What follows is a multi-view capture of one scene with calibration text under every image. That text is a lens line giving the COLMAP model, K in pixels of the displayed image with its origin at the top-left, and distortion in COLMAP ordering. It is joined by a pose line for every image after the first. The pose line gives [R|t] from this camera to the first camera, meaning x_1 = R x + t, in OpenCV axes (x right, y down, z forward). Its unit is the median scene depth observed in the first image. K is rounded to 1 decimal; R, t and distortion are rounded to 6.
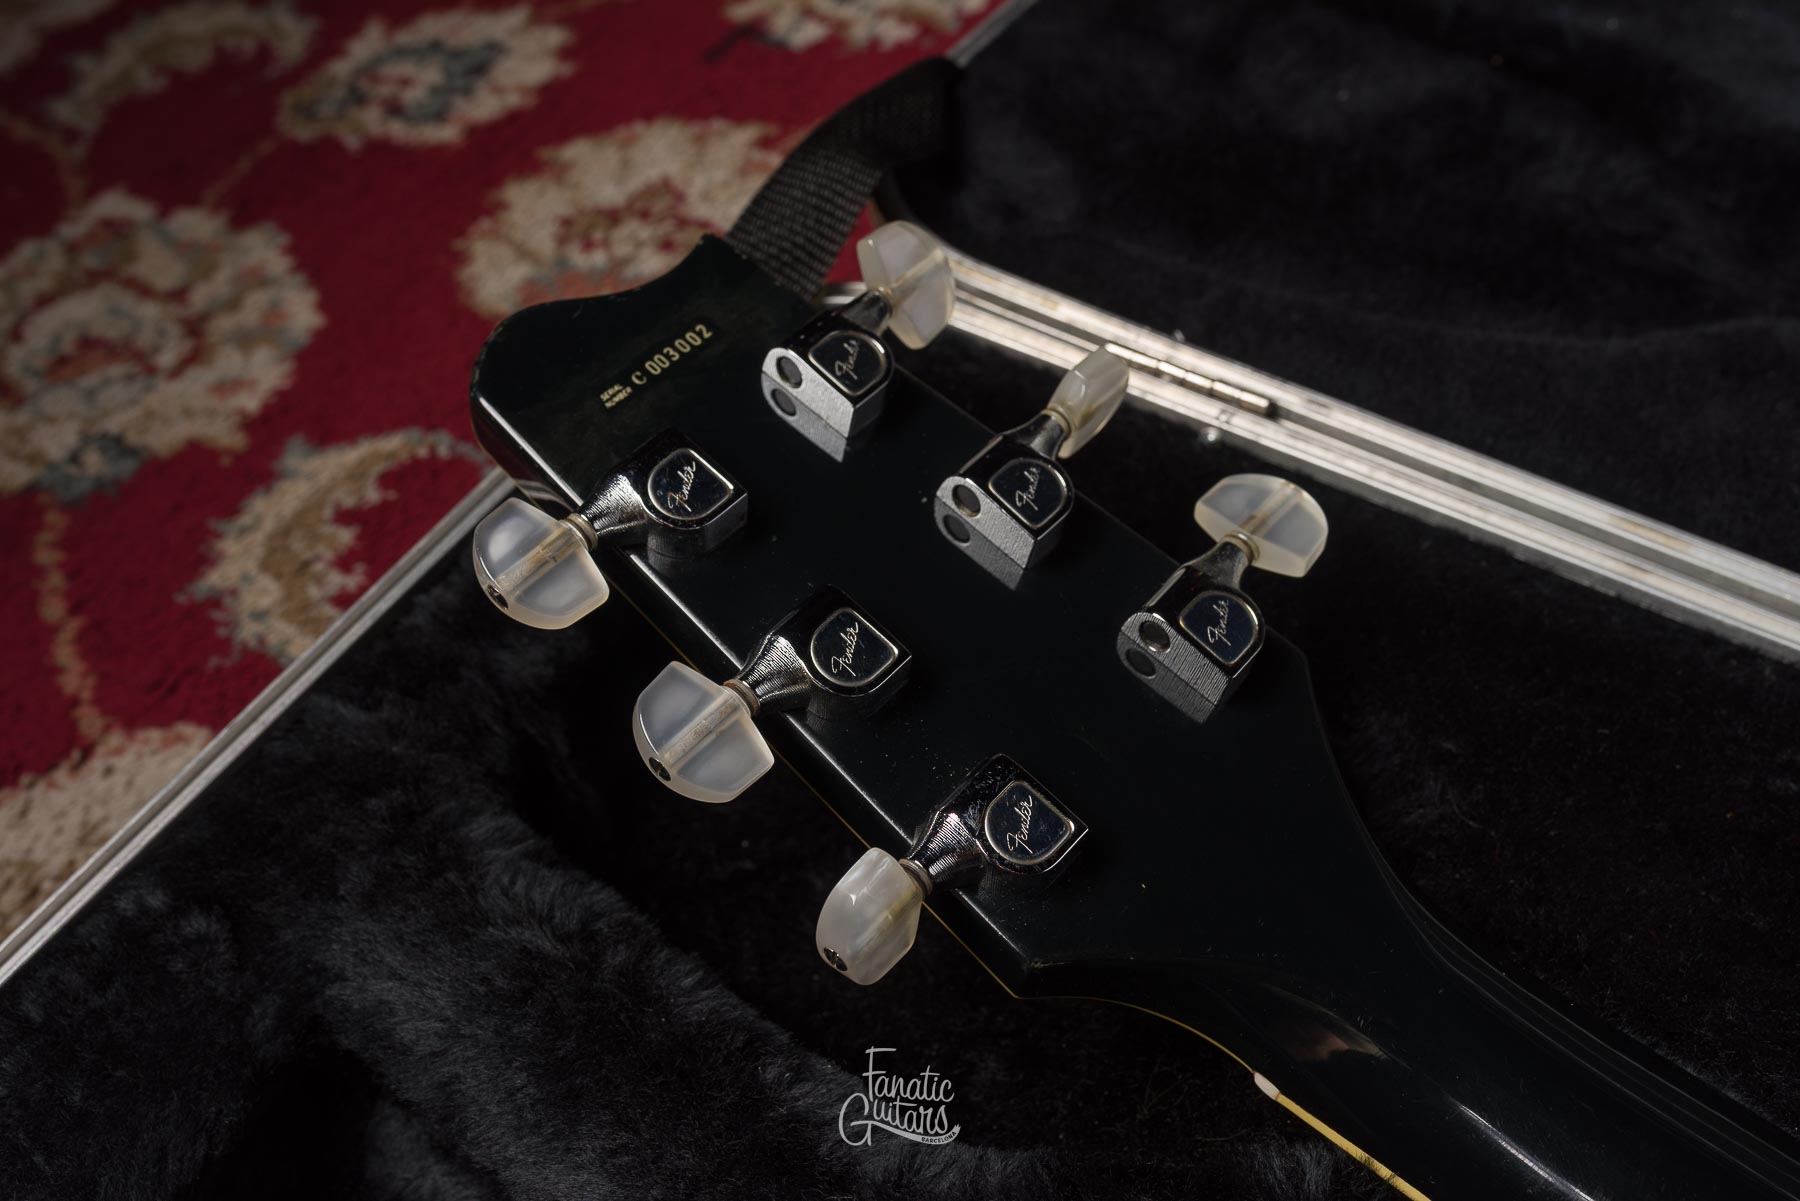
lens RADIAL K [[1813.1, 0, 897.8], [0, 1813.1, 599.1], [0, 0, 1]] dist [0.000087, 0.003531]
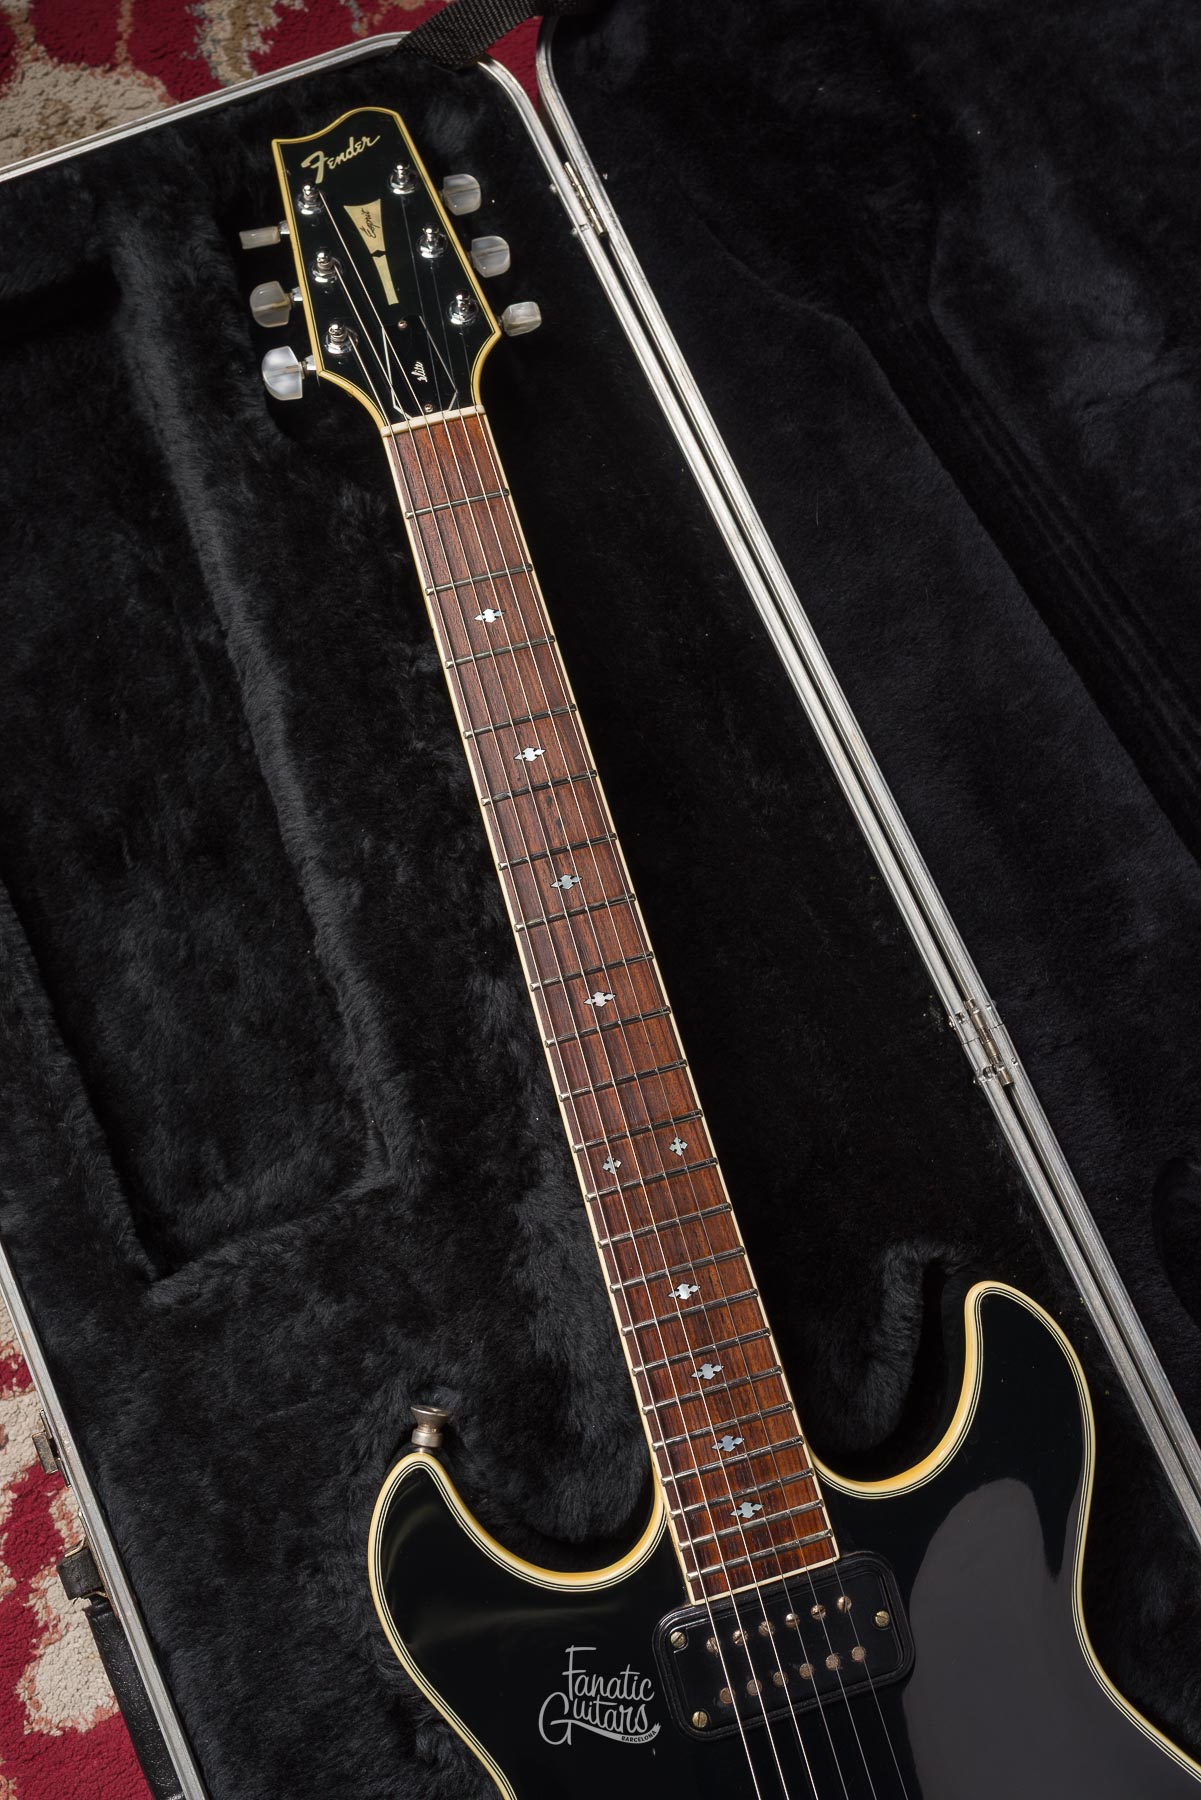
lens RADIAL K [[1752.9, 0, 602.7], [0, 1752.9, 900.6], [0, 0, 1]] dist [0.004101, -0.004576]
pose [[0.828811, 0.558999, -0.024333, 0.665417], [-0.477911, 0.729860, 0.488779, -0.520655], [0.290987, -0.393476, 0.872068, -1.068096]]
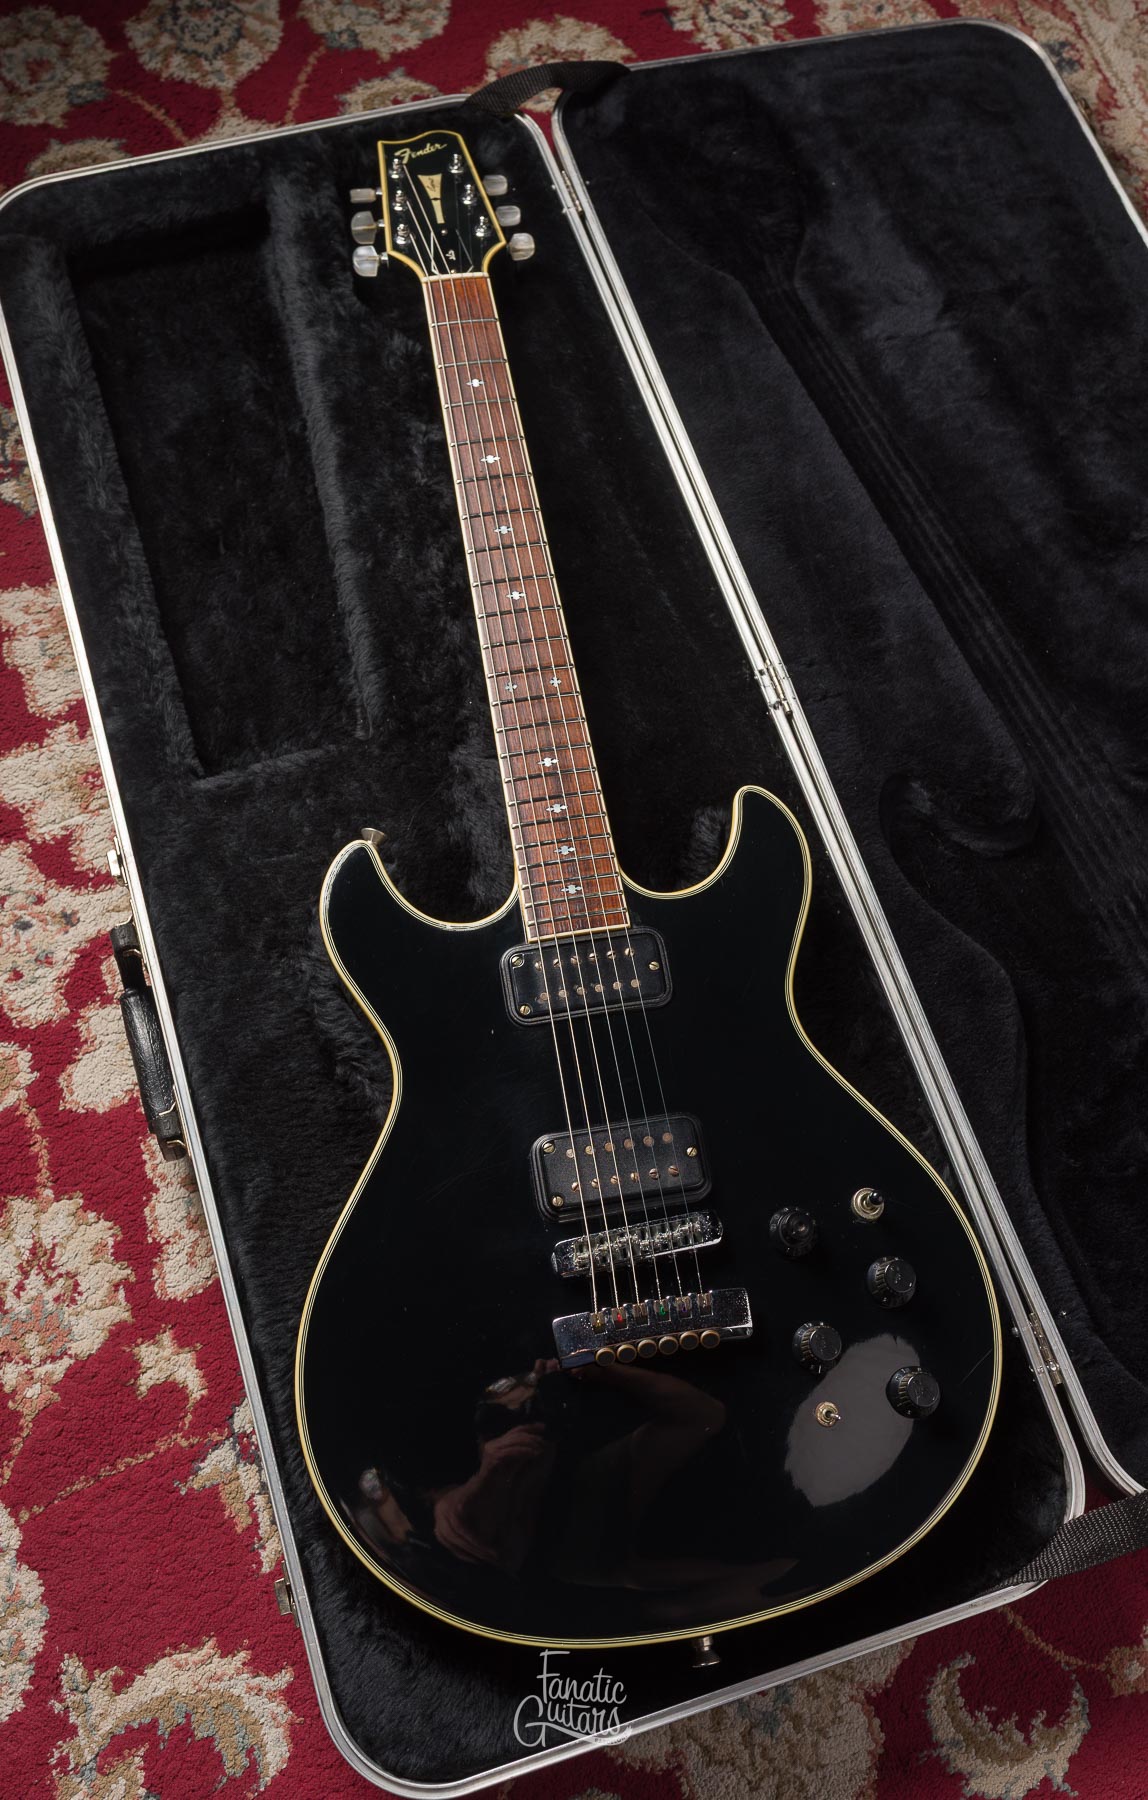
lens RADIAL K [[1778.1, 0, 618.5], [0, 1778.1, 878.1], [0, 0, 1]] dist [-0.000427, 0.003352]
pose [[0.771527, 0.610717, -0.178244, 1.517573], [-0.539540, 0.776562, 0.325342, -0.244591], [0.337110, -0.154840, 0.928645, -2.103244]]
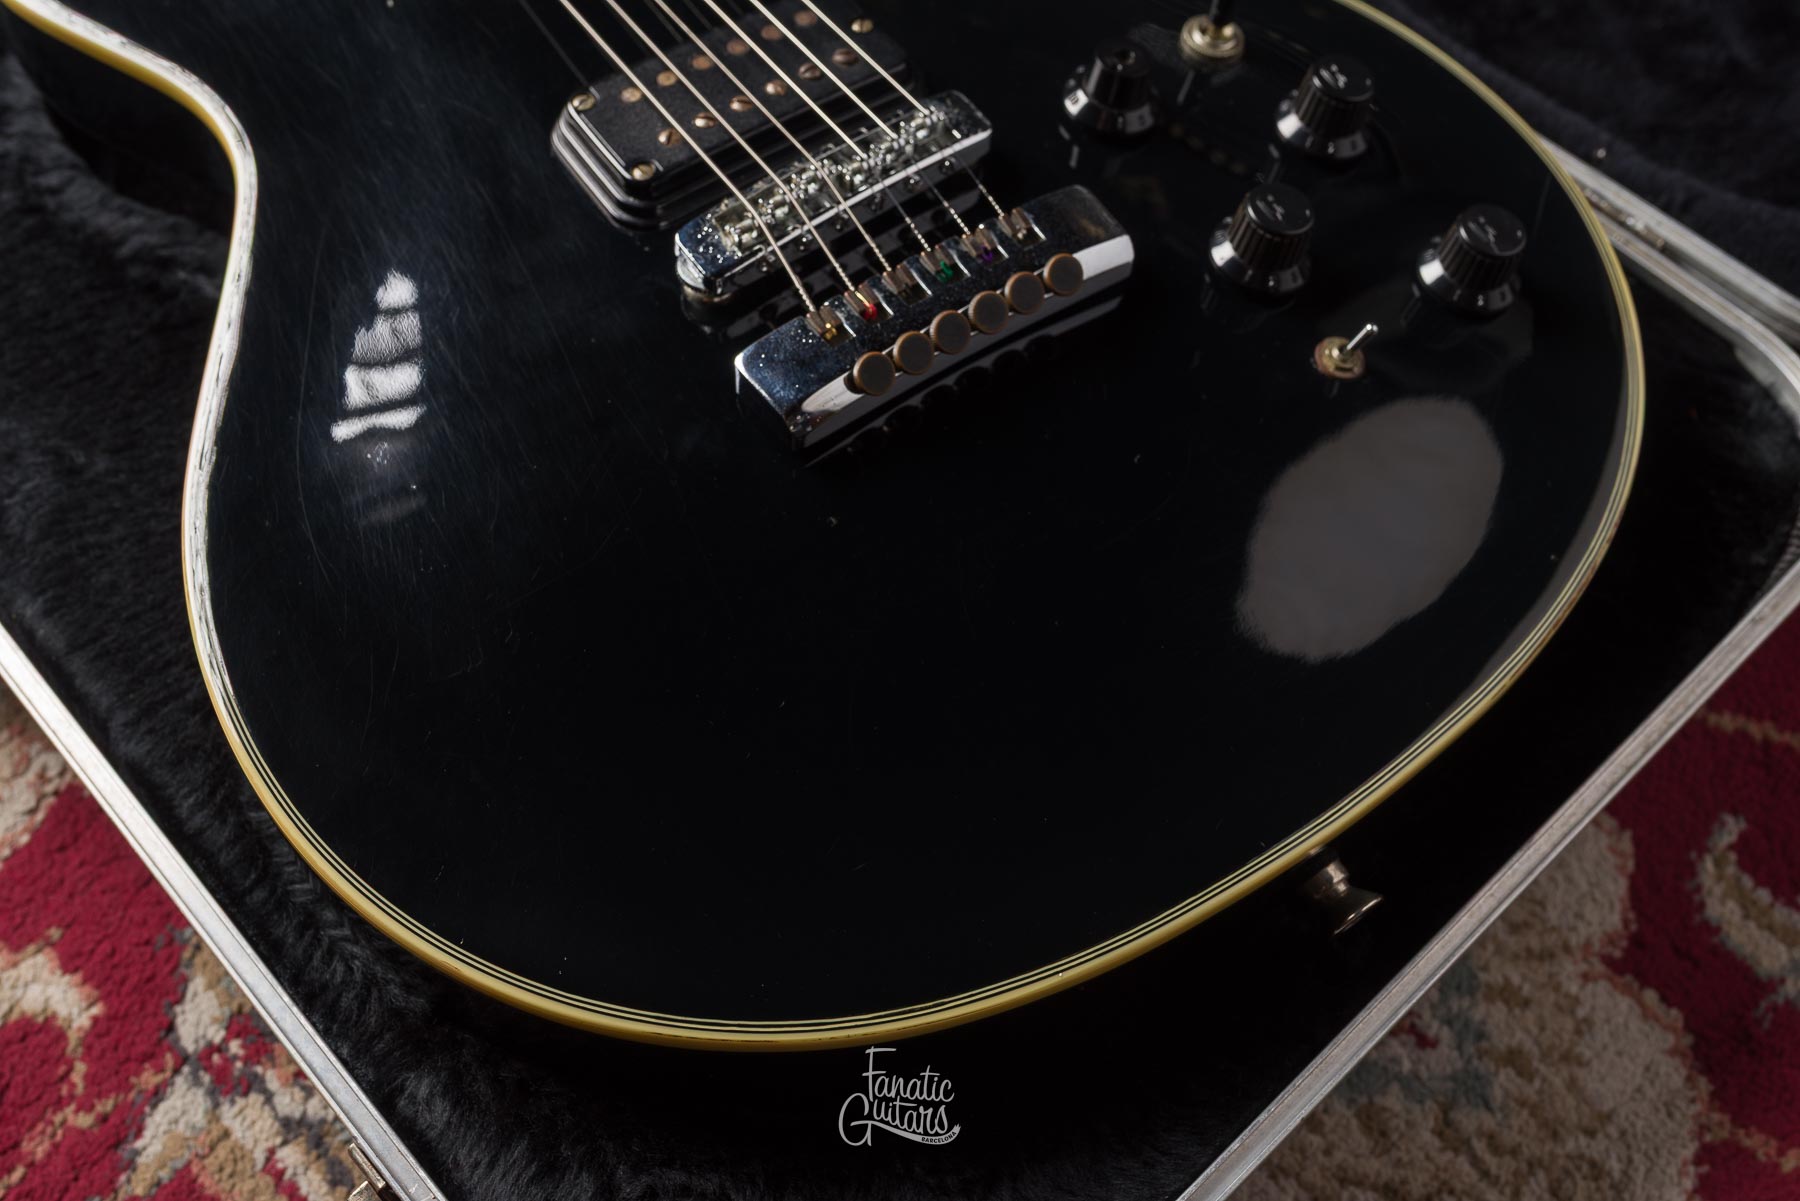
lens RADIAL K [[1790.4, 0, 901.0], [0, 1790.4, 594.9], [0, 0, 1]] dist [0.001754, -0.001805]
pose [[0.967825, 0.241472, -0.070752, 1.587250], [-0.230742, 0.963852, 0.133221, 0.917558], [0.100364, -0.112609, 0.988558, -1.149634]]
